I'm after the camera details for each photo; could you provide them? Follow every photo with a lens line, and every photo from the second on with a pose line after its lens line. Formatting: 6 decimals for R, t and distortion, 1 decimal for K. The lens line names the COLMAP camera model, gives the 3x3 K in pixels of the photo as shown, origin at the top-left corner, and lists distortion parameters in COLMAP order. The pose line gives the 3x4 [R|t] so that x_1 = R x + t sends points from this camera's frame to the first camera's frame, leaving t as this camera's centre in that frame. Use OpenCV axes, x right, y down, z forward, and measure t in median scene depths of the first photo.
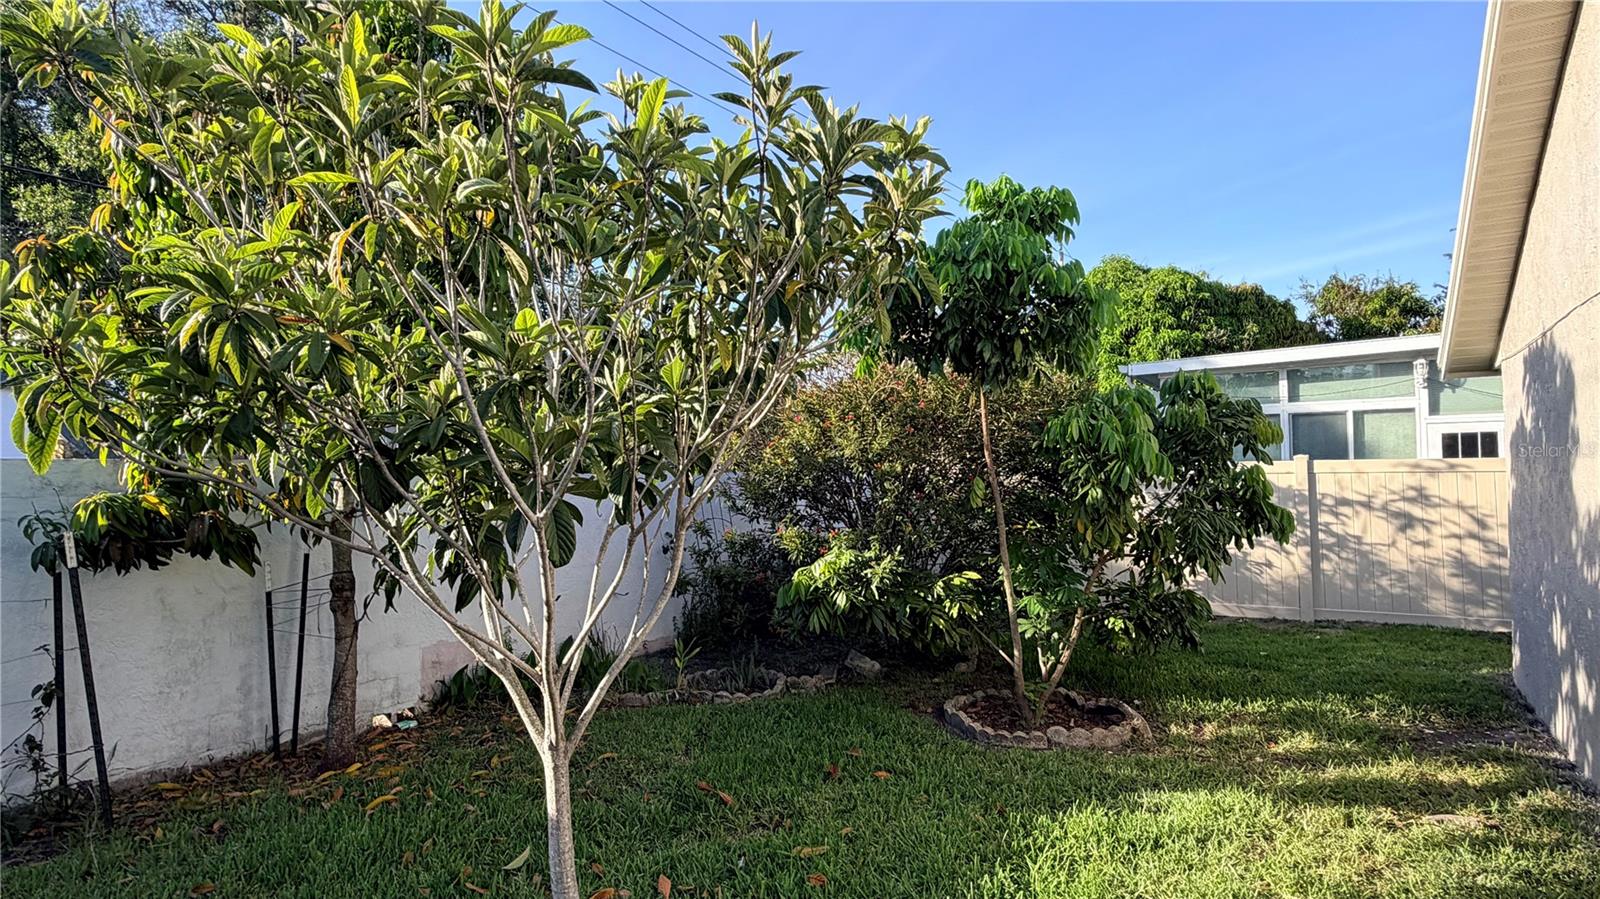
lens RADIAL K [[905.8, 0, 811.7], [0, 905.8, 453.7], [0, 0, 1]] dist [0.005809, 0.000335]
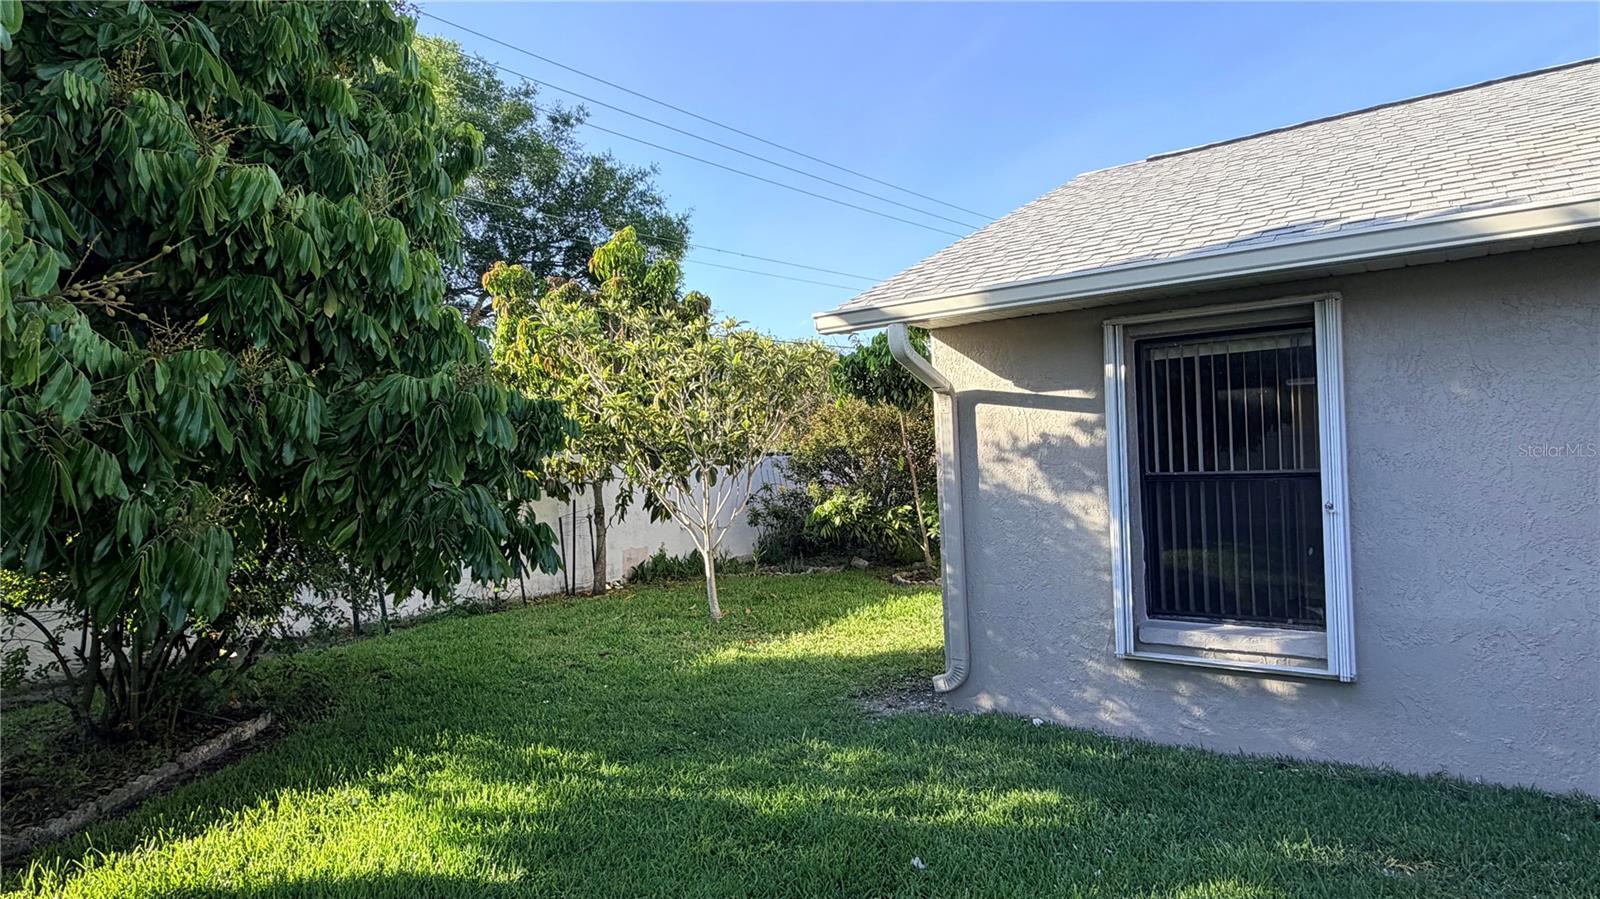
lens RADIAL K [[905.8, 0, 791.9], [0, 905.8, 455.0], [0, 0, 1]] dist [0.005809, 0.000335]
pose [[0.993227, -0.020853, -0.114301, 0.159474], [0.023421, 0.999502, 0.021168, -0.021207], [0.113802, -0.023702, 0.993221, -0.921761]]
